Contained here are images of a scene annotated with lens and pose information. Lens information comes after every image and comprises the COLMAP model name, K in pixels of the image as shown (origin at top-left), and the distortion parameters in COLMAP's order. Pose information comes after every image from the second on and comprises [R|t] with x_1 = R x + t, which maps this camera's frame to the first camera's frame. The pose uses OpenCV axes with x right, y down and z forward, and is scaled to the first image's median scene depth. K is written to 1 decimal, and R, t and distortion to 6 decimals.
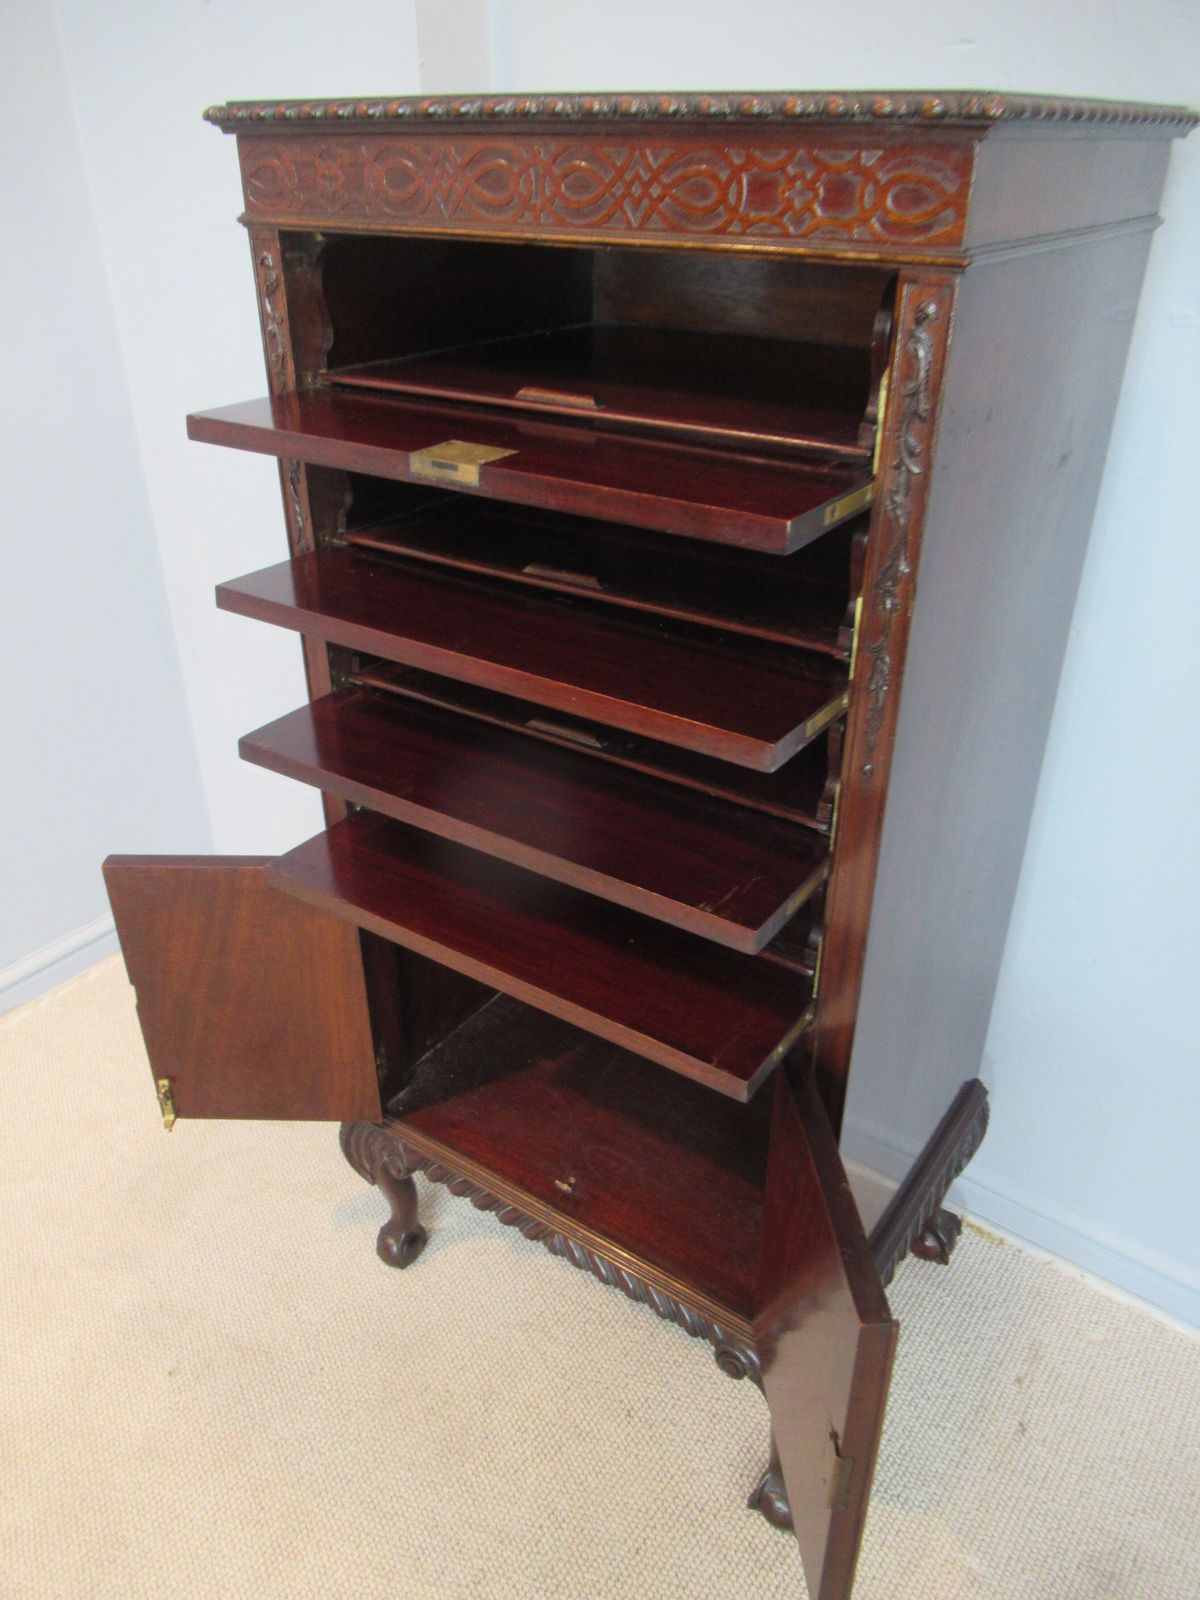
lens RADIAL K [[1193.8, 0, 599.1], [0, 1193.8, 793.8], [0, 0, 1]] dist [-0.006158, 0.009549]
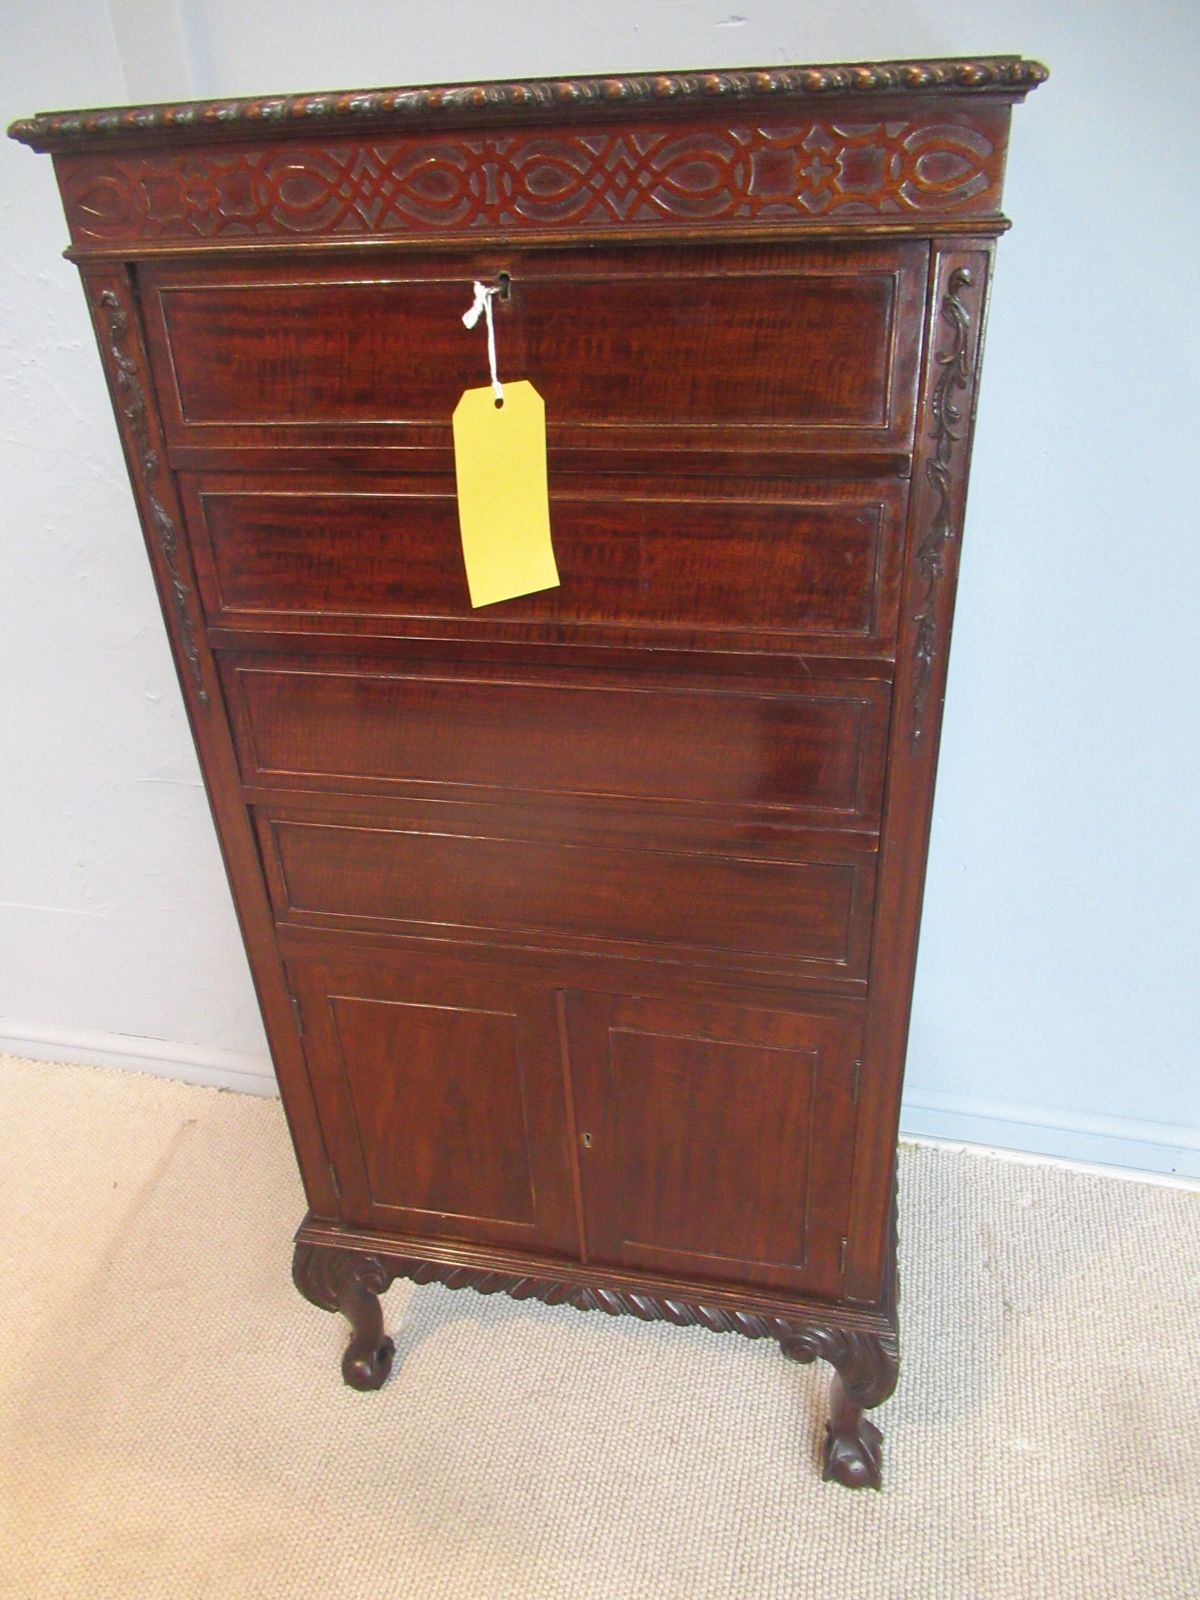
lens RADIAL K [[1181.5, 0, 598.1], [0, 1181.5, 788.4], [0, 0, 1]] dist [-0.007206, 0.001655]
pose [[0.921991, -0.226698, 0.313913, -0.291178], [0.227527, 0.973160, 0.034518, -0.061668], [-0.313313, 0.039599, 0.948824, 0.116247]]
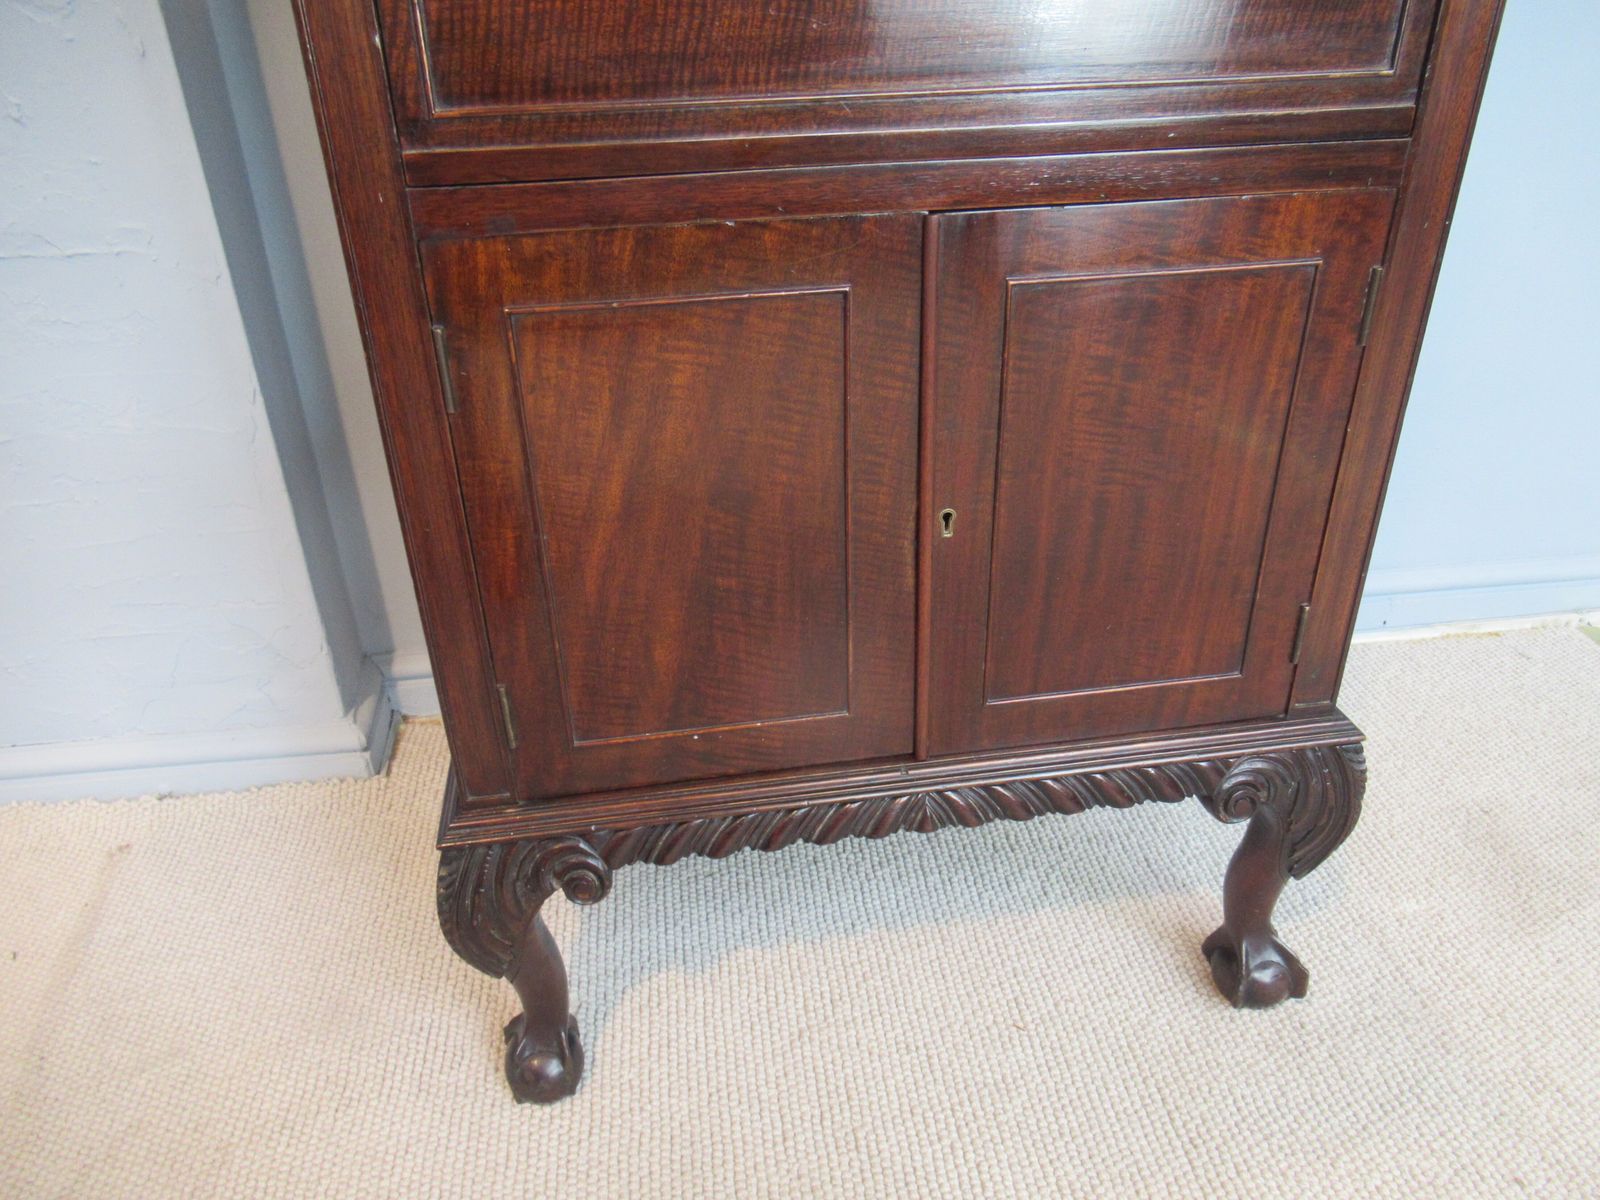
lens RADIAL K [[1196.9, 0, 800.0], [0, 1196.9, 600.0], [0, 0, 1]] dist [-0.009190, -0.004996]
pose [[0.723080, -0.360927, 0.588971, -0.525765], [0.357919, 0.925015, 0.127441, 0.218321], [-0.590804, 0.118654, 0.798043, 0.679672]]
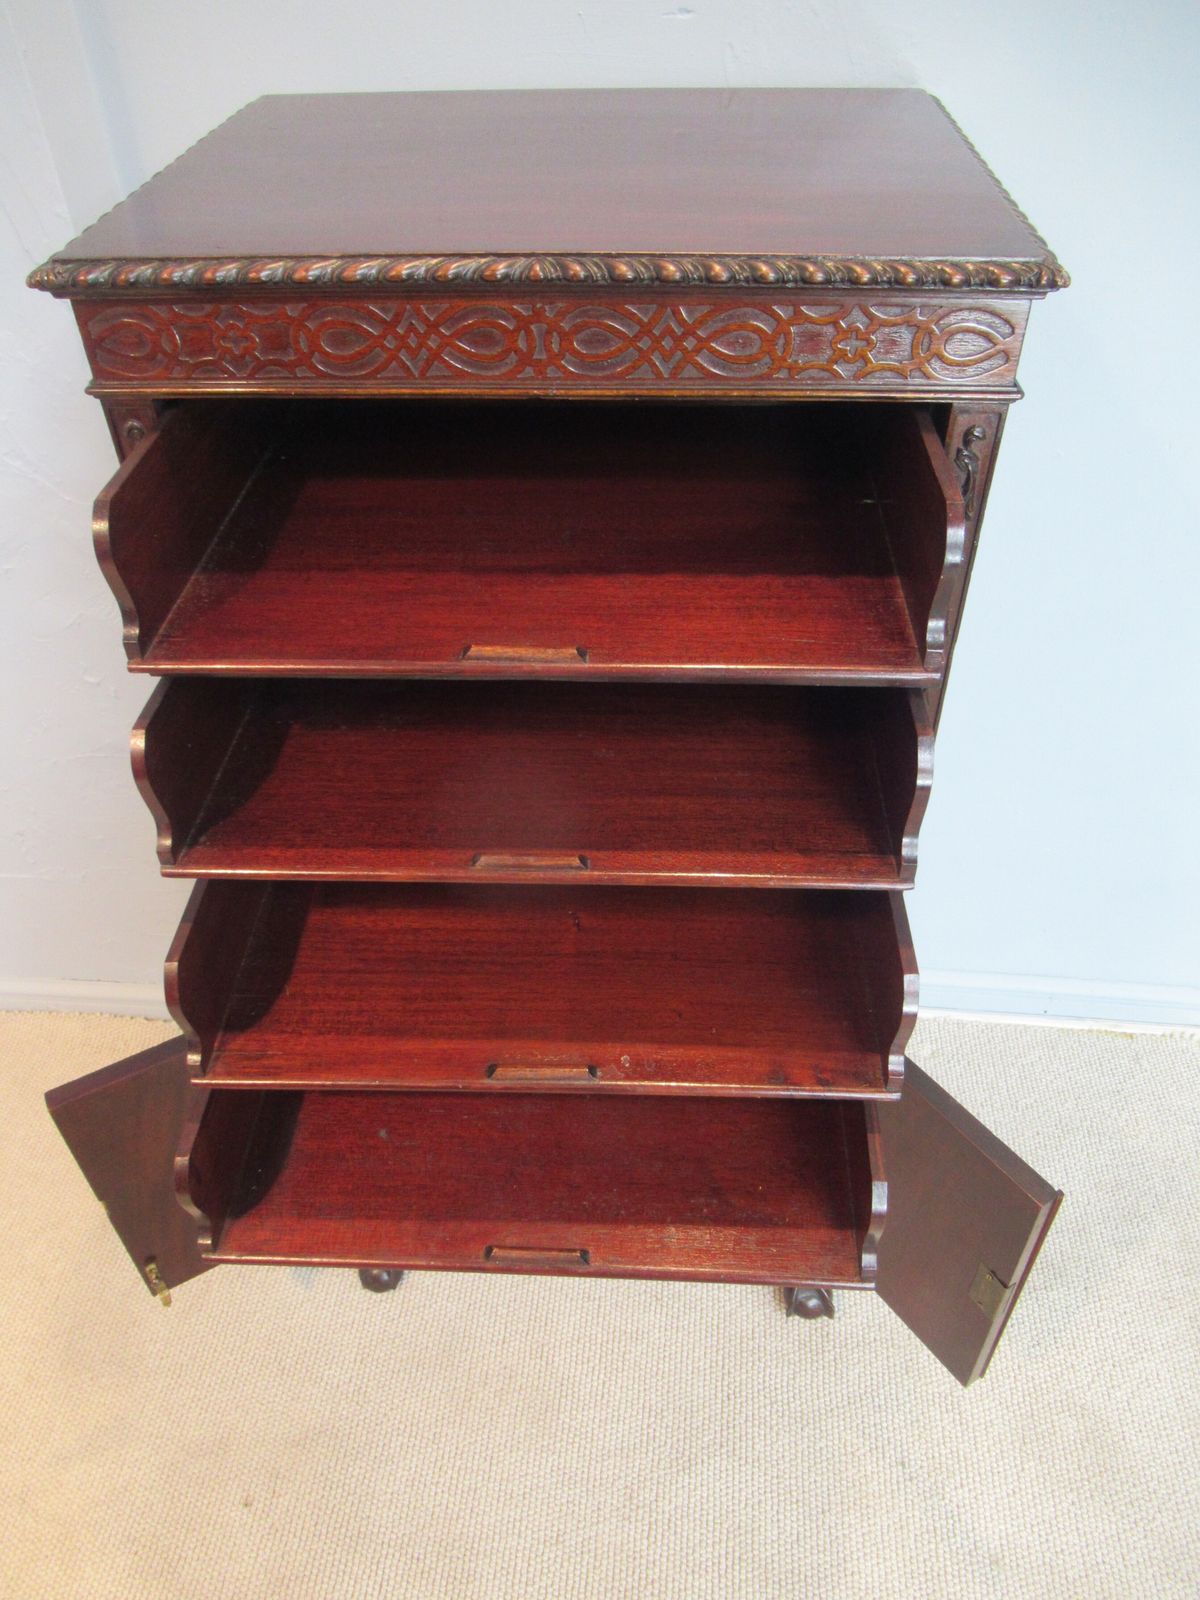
lens RADIAL K [[1184.3, 0, 596.2], [0, 1184.3, 781.7], [0, 0, 1]] dist [-0.010061, 0.005034]
pose [[0.850853, -0.352606, 0.389510, -0.400485], [0.272503, 0.930007, 0.246633, -0.326143], [-0.449211, -0.103706, 0.887386, 0.096316]]
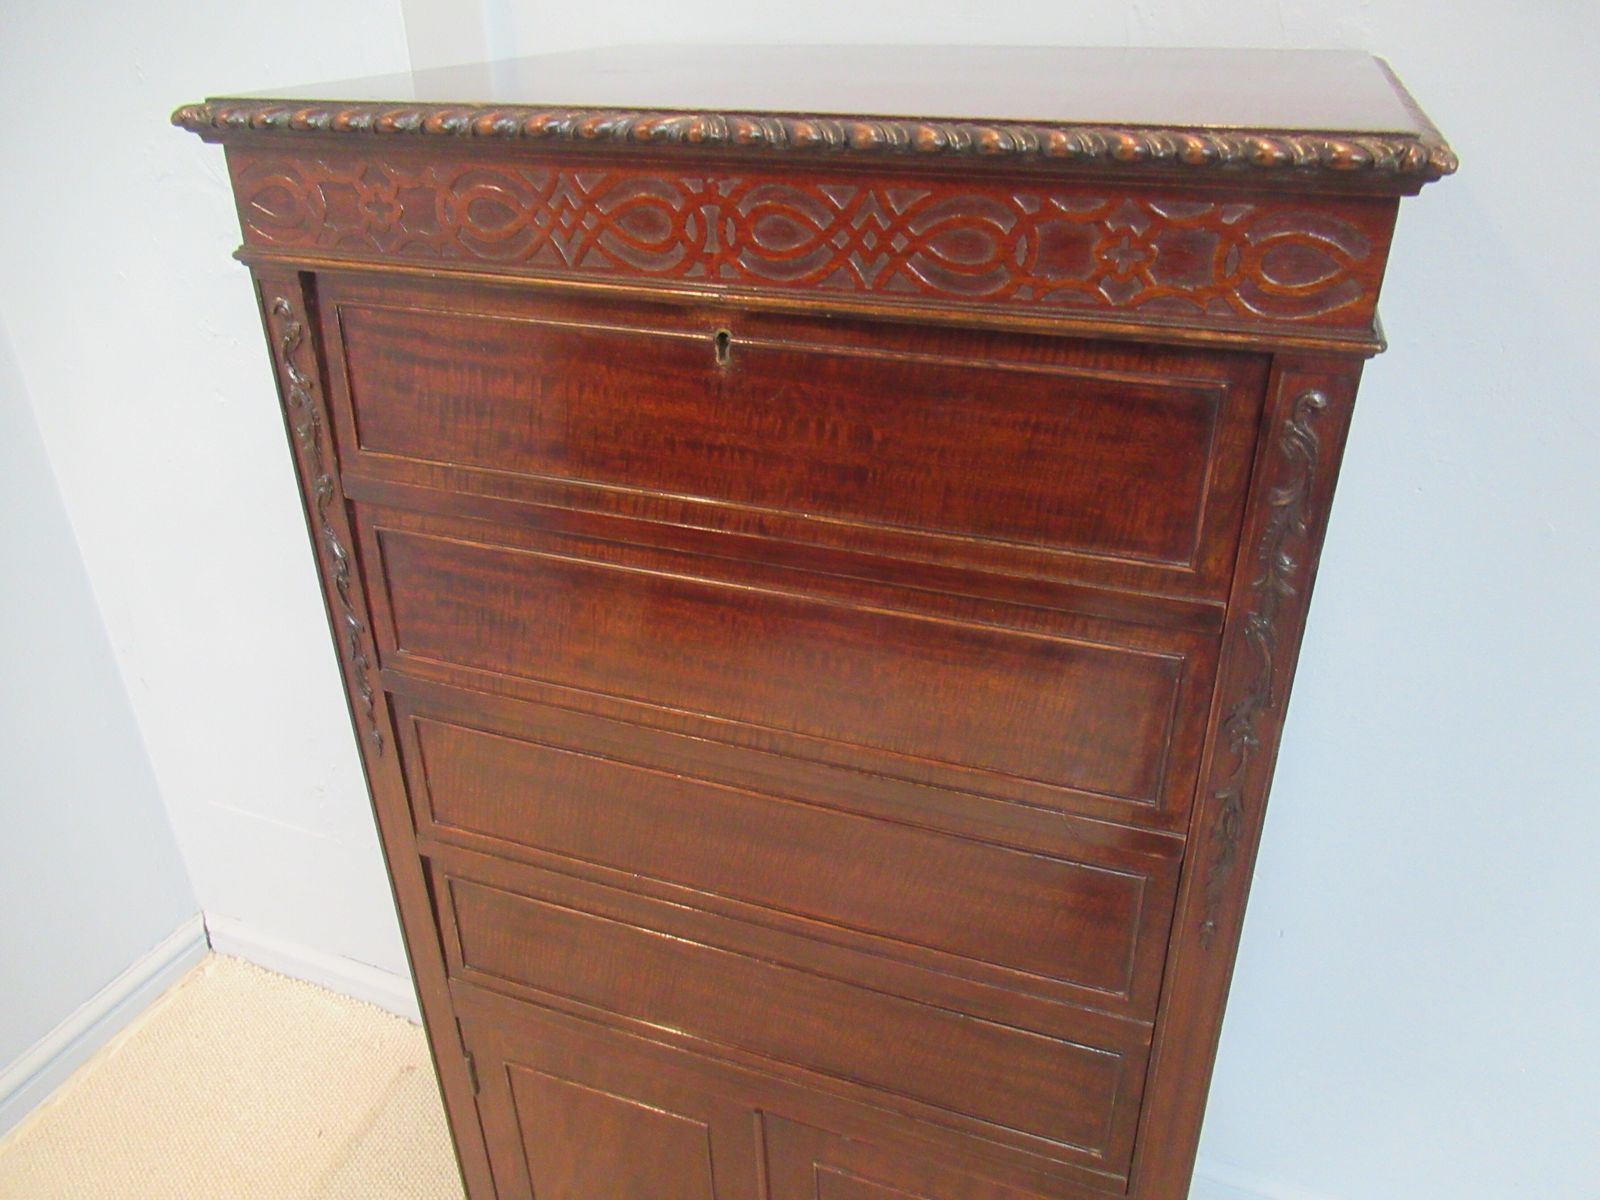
lens RADIAL K [[1170.2, 0, 814.0], [0, 1170.2, 604.2], [0, 0, 1]] dist [0.007805, -0.003325]
pose [[0.967860, -0.122221, 0.219795, -0.141062], [0.128516, 0.991601, -0.014516, -0.215361], [-0.216175, 0.042297, 0.975438, 0.246786]]
